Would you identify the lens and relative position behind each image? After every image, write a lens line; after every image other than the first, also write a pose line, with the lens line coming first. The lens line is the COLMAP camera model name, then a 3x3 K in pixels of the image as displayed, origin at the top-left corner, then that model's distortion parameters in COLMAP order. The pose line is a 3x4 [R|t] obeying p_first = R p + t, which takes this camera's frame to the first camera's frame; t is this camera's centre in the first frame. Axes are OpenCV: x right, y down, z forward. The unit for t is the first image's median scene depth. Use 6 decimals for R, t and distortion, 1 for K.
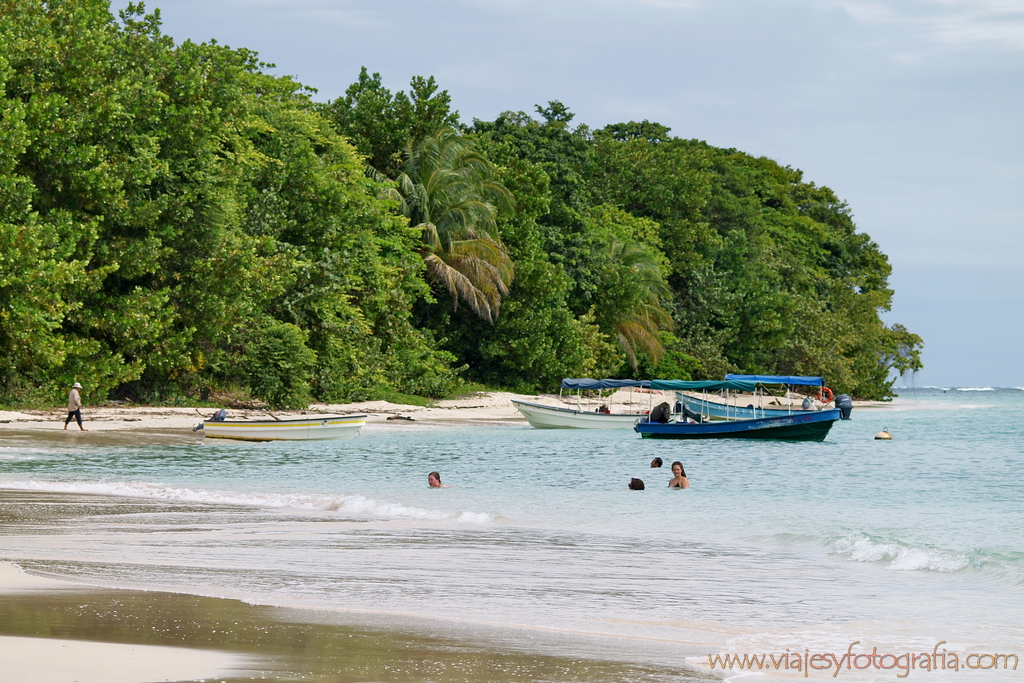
lens RADIAL K [[4711.4, 0, 512.2], [0, 4711.4, 342.0], [0, 0, 1]] dist [0.112533, 0.000000]
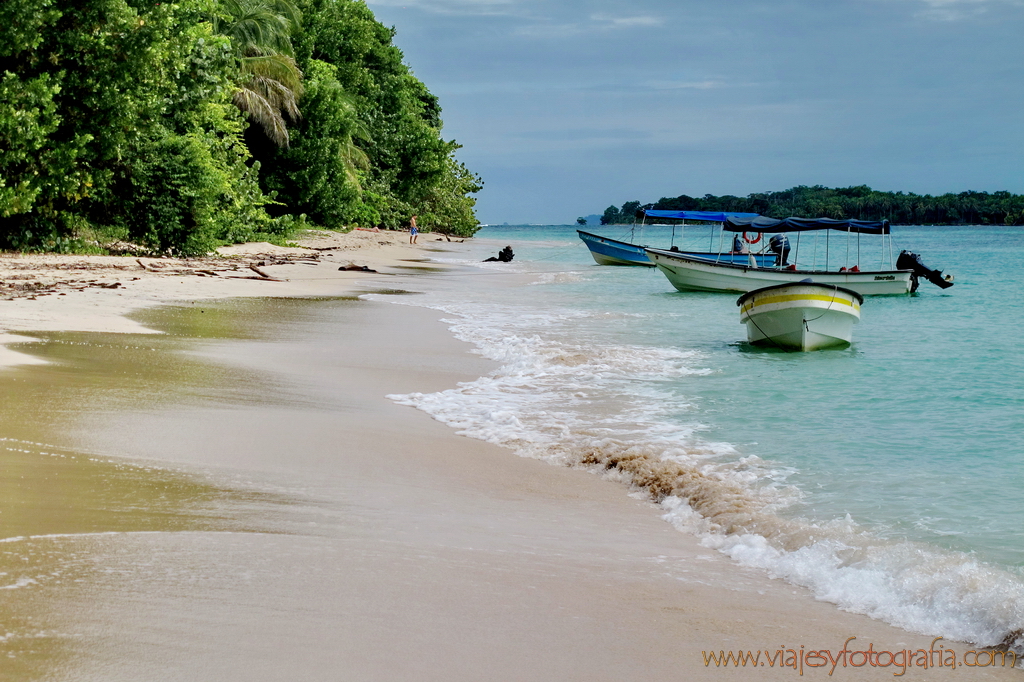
lens RADIAL K [[3060.5, 0, 511.8], [0, 3060.5, 341.3], [0, 0, 1]] dist [-0.262304, 0.000000]
pose [[0.983848, -0.002679, 0.178987, -0.081112], [-0.005902, 0.998859, 0.047393, 0.005108], [-0.178910, -0.047684, 0.982709, 0.540111]]
